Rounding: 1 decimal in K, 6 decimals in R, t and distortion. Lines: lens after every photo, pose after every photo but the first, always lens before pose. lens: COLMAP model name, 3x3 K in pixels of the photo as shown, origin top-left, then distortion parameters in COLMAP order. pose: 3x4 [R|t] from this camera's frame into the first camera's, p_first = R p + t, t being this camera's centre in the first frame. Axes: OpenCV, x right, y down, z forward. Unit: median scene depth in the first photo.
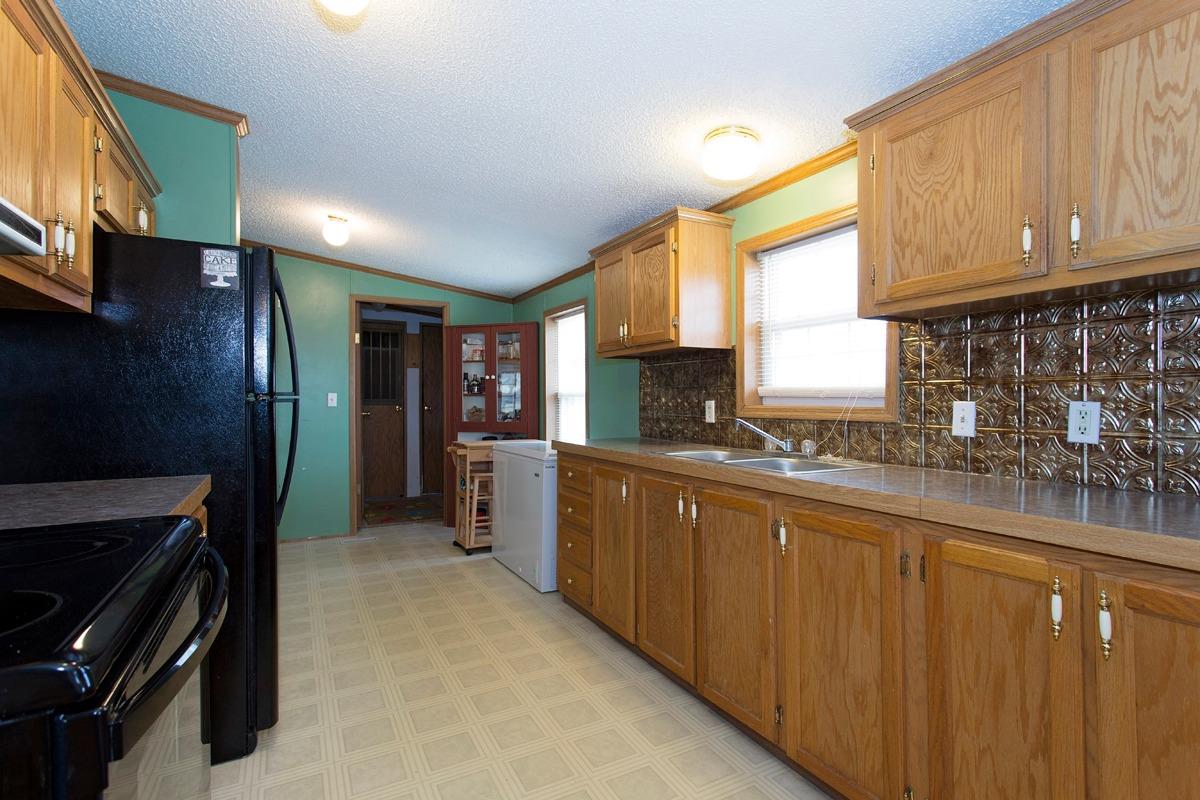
lens RADIAL K [[577.6, 0, 600.8], [0, 577.6, 401.5], [0, 0, 1]] dist [0.003953, 0.000393]
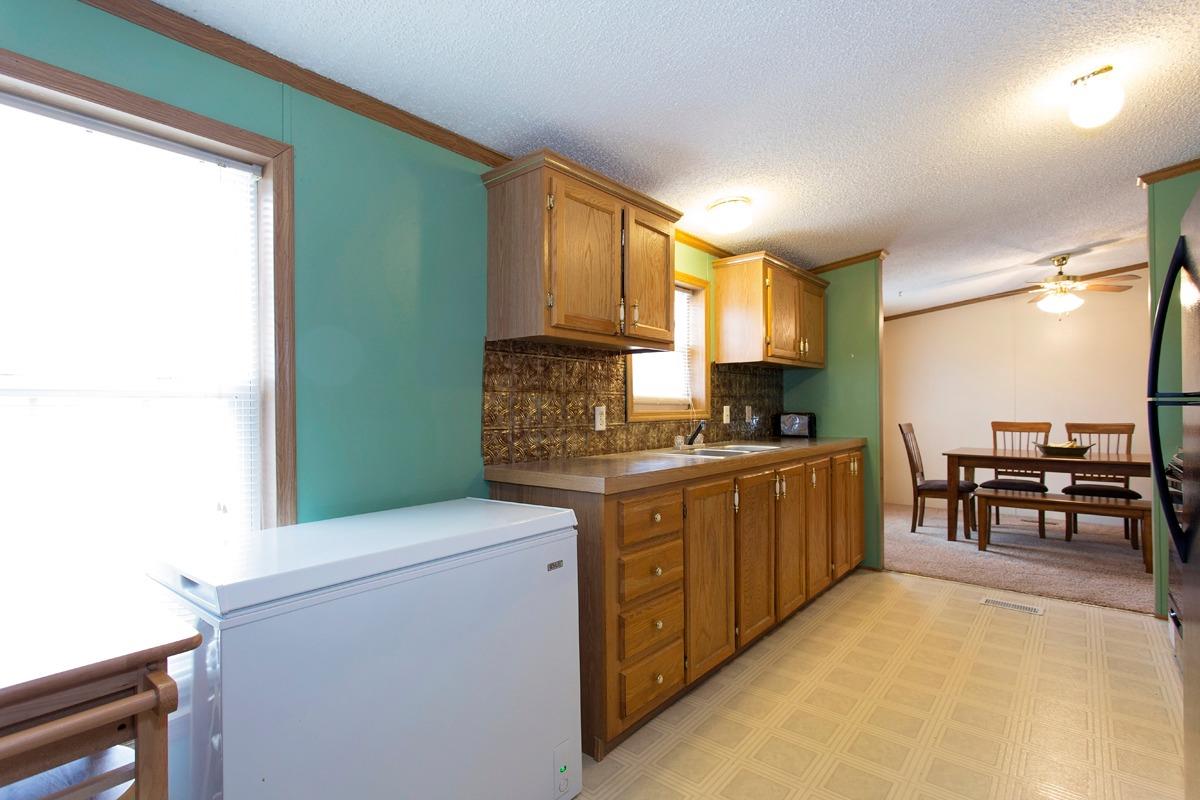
lens RADIAL K [[577.6, 0, 598.4], [0, 577.6, 399.4], [0, 0, 1]] dist [0.003953, 0.000393]
pose [[-0.369219, 0.008145, 0.929307, -0.704335], [0.002865, 0.999967, -0.007626, -0.006160], [-0.929338, -0.000153, -0.369230, 1.427161]]
